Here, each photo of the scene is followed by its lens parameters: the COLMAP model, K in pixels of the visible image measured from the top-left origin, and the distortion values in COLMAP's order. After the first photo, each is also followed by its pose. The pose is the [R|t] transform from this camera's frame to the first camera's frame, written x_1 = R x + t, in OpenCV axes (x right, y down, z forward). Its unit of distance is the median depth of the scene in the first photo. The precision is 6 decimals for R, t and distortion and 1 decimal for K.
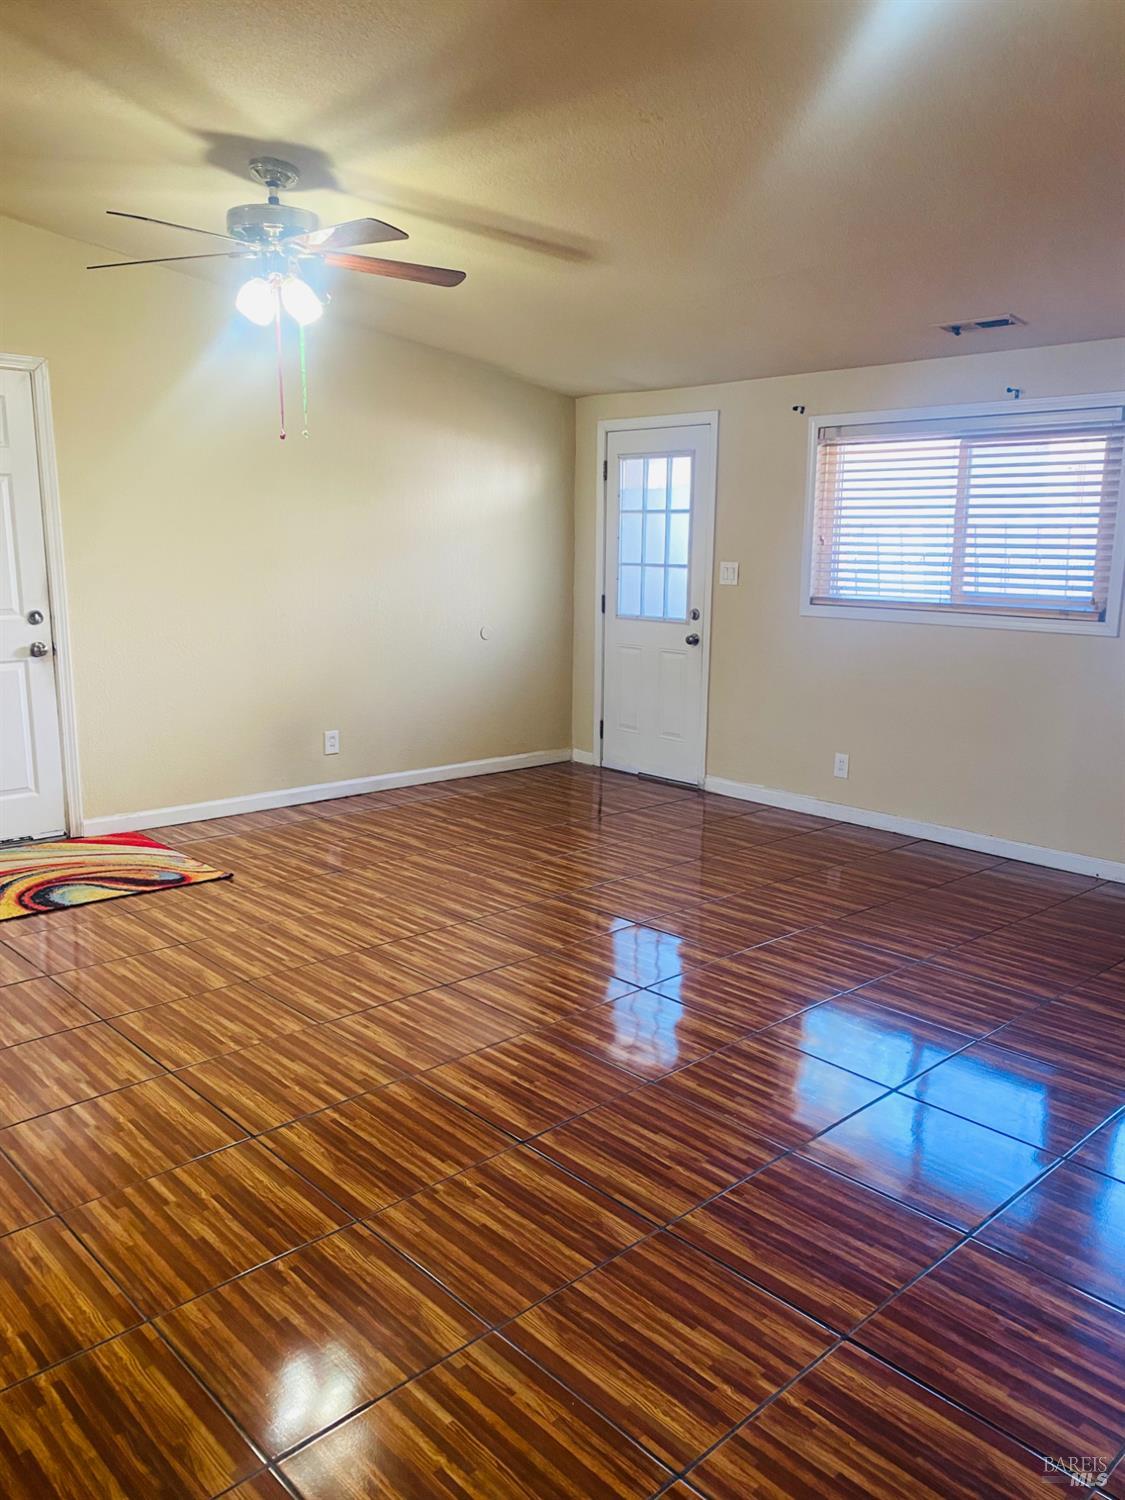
lens RADIAL K [[1136.0, 0, 568.6], [0, 1136.0, 758.3], [0, 0, 1]] dist [0.054137, -0.057076]
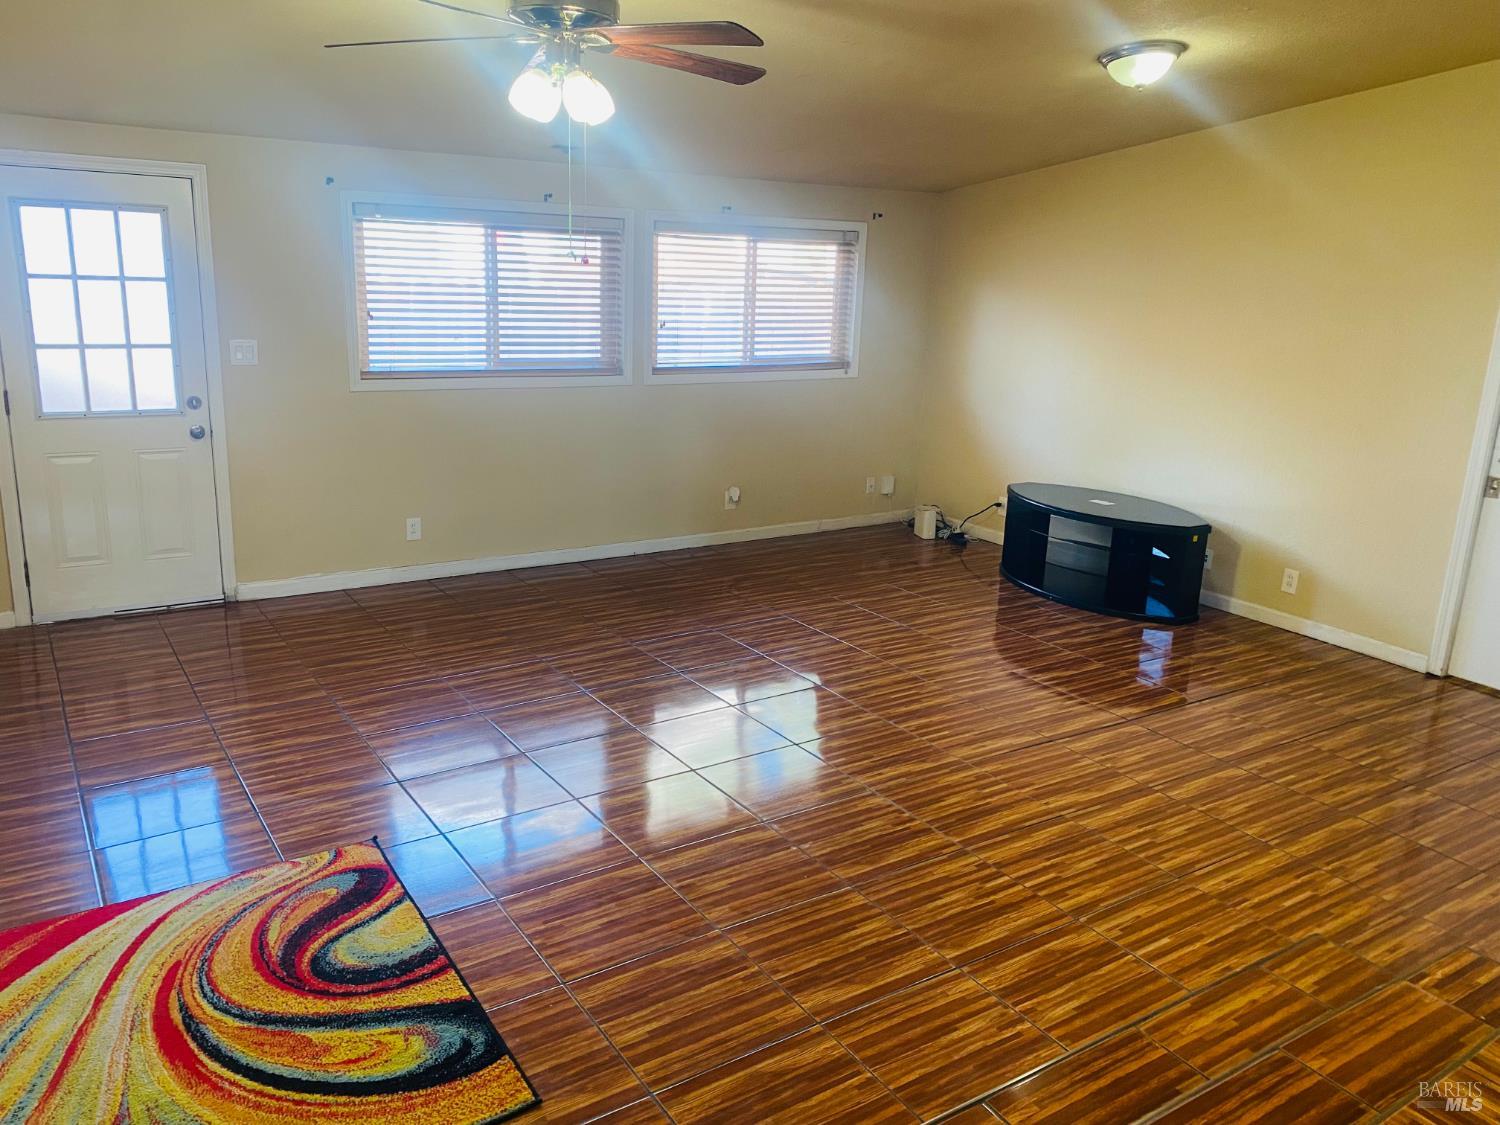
lens RADIAL K [[1136.0, 0, 760.8], [0, 1136.0, 560.0], [0, 0, 1]] dist [0.054137, -0.057076]
pose [[0.167979, -0.251818, 0.953085, -0.914685], [0.156112, 0.961418, 0.226505, -0.197109], [-0.973351, 0.110740, 0.200810, 0.601860]]
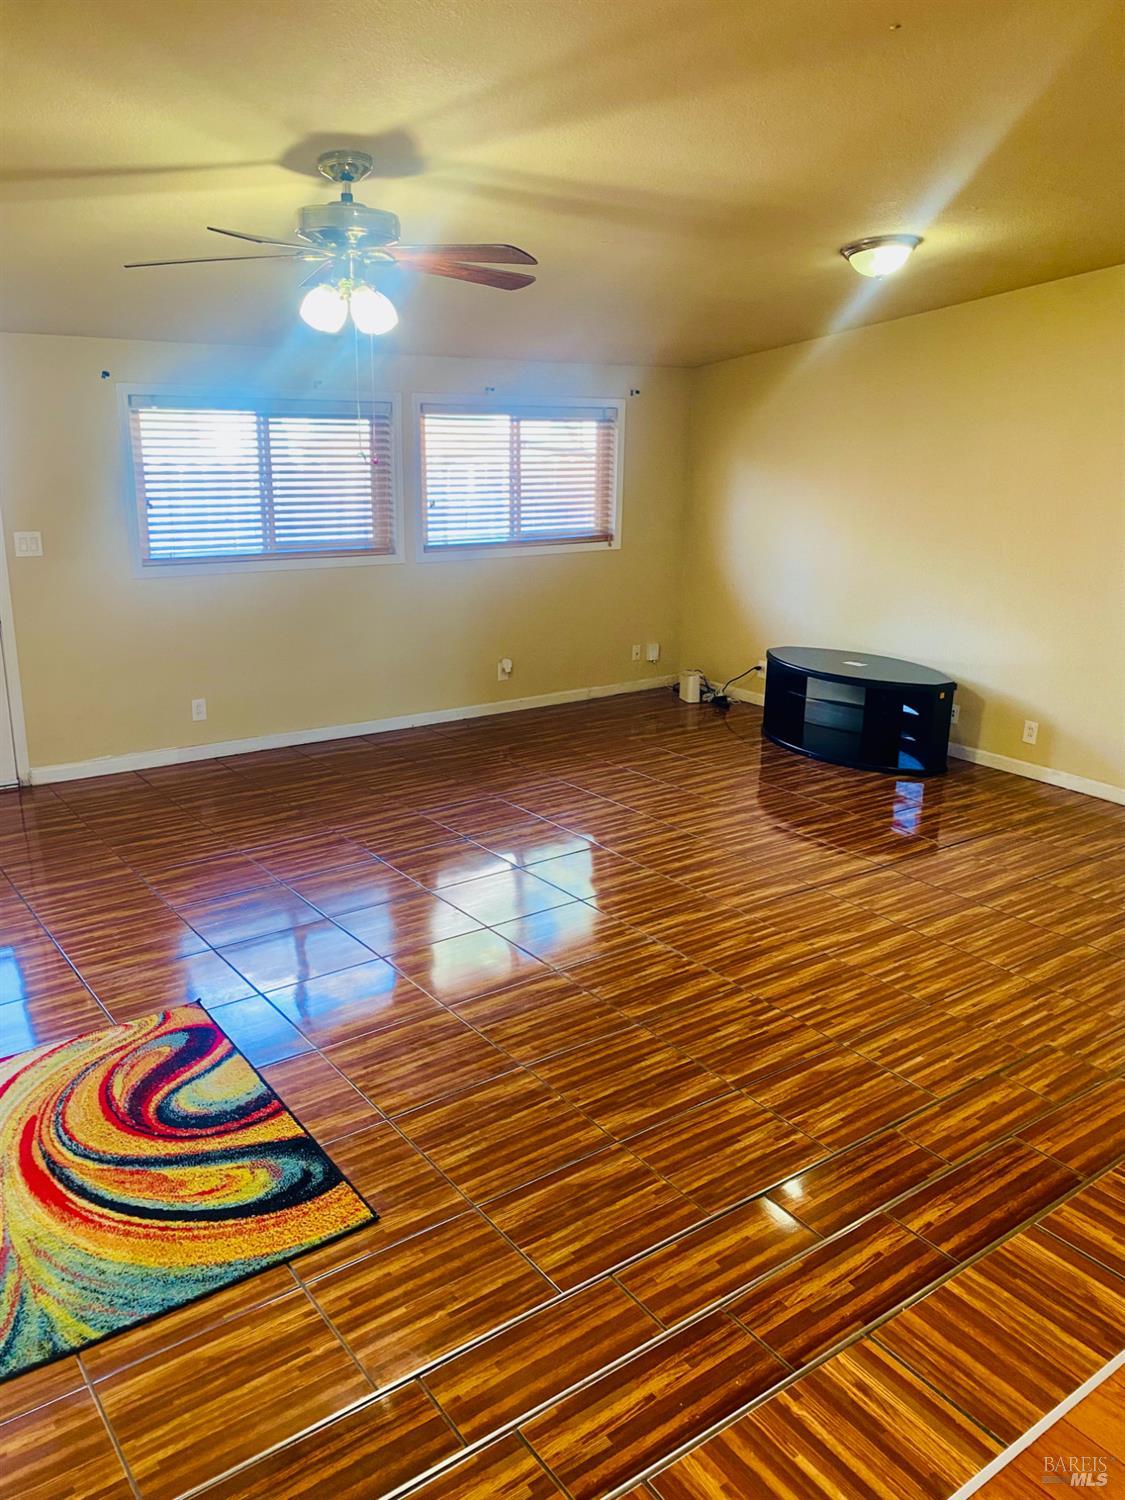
lens RADIAL K [[1136.0, 0, 570.2], [0, 1136.0, 754.6], [0, 0, 1]] dist [0.054137, -0.057076]
pose [[0.119174, -0.282622, 0.951799, -0.979361], [0.177923, 0.949193, 0.259570, -0.220861], [-0.976801, 0.138413, 0.163404, 0.604261]]
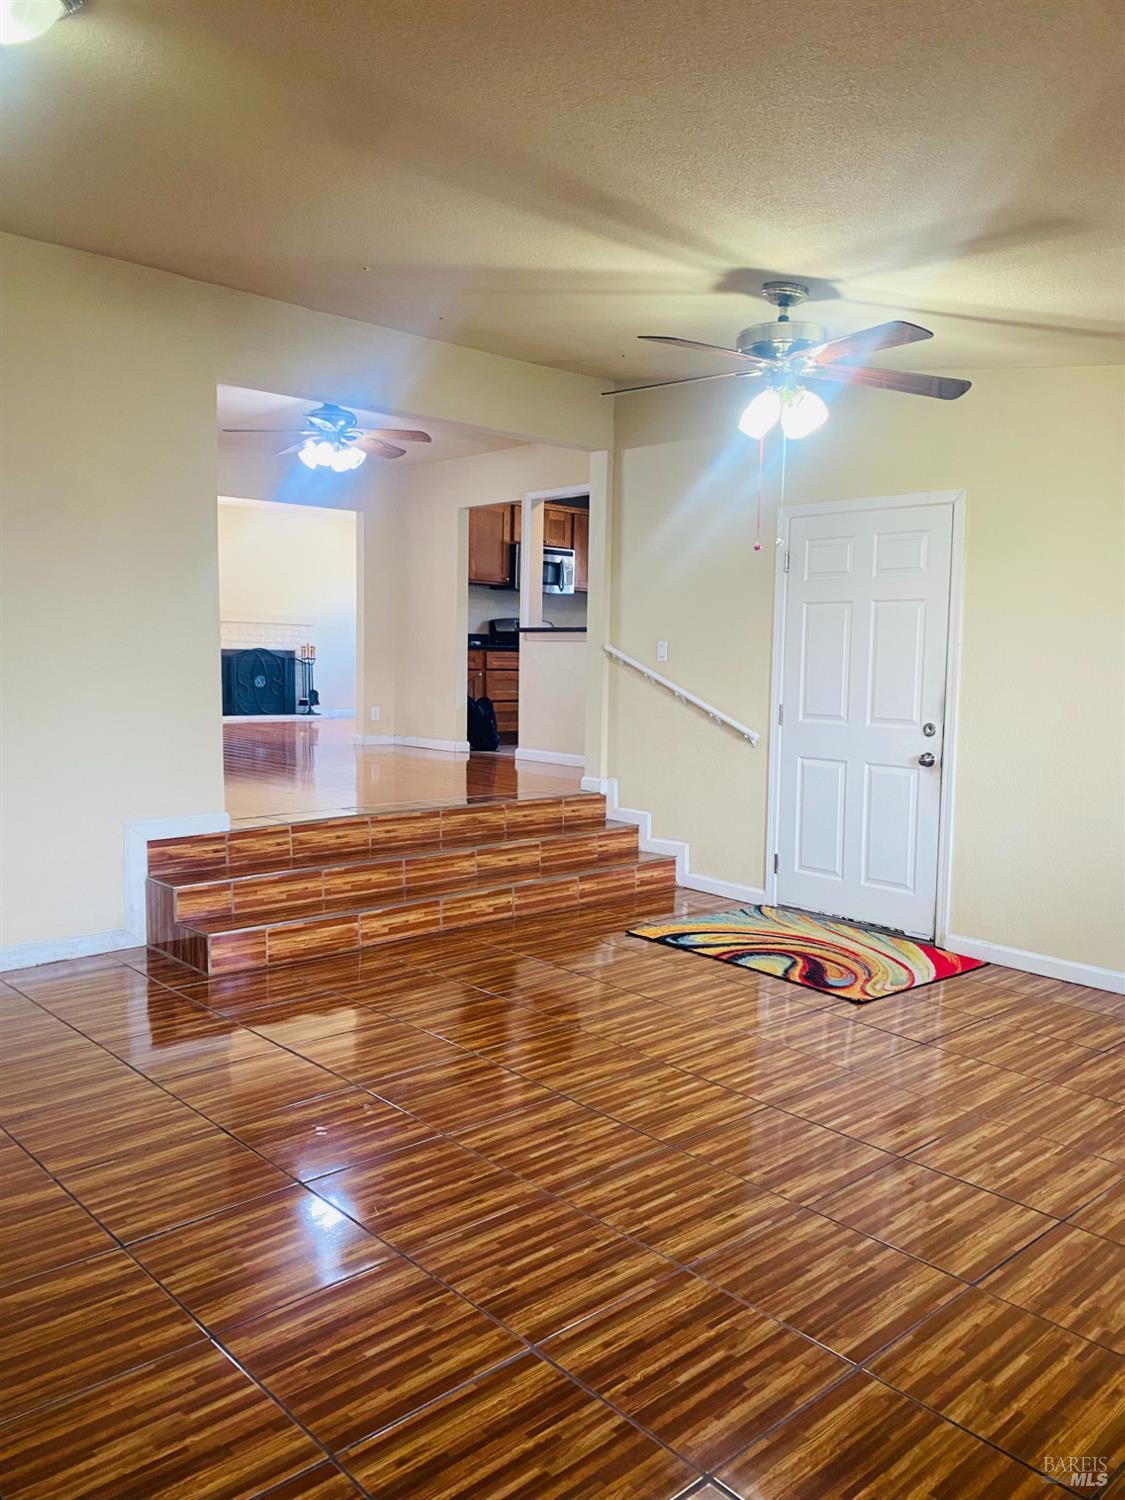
lens RADIAL K [[1136.0, 0, 578.5], [0, 1136.0, 755.9], [0, 0, 1]] dist [0.054137, -0.057076]
pose [[-0.004946, 0.084396, -0.996420, 0.641216], [-0.215862, 0.972849, 0.083471, -0.126271], [0.976411, 0.215502, 0.013406, 0.724285]]
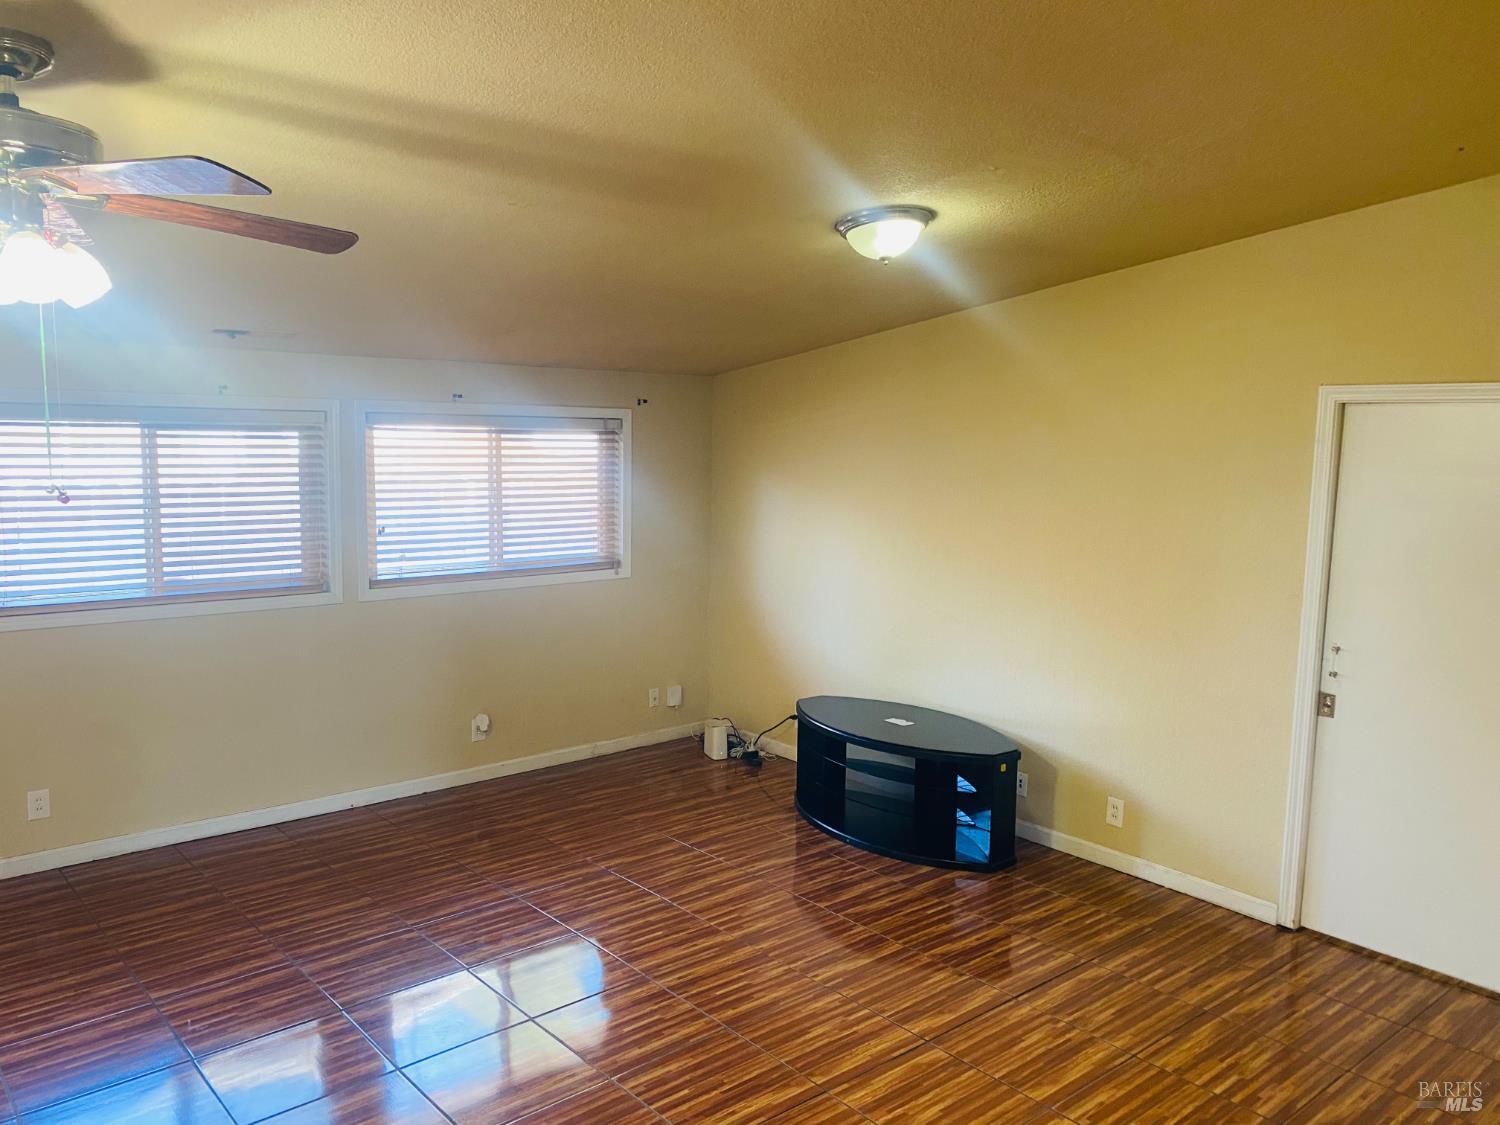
lens RADIAL K [[1136.0, 0, 745.3], [0, 1136.0, 582.6], [0, 0, 1]] dist [0.054137, -0.057076]
pose [[0.049197, -0.137966, 0.989214, -0.676256], [0.177993, 0.975771, 0.127239, -0.208665], [-0.982801, 0.169813, 0.072562, 0.518516]]
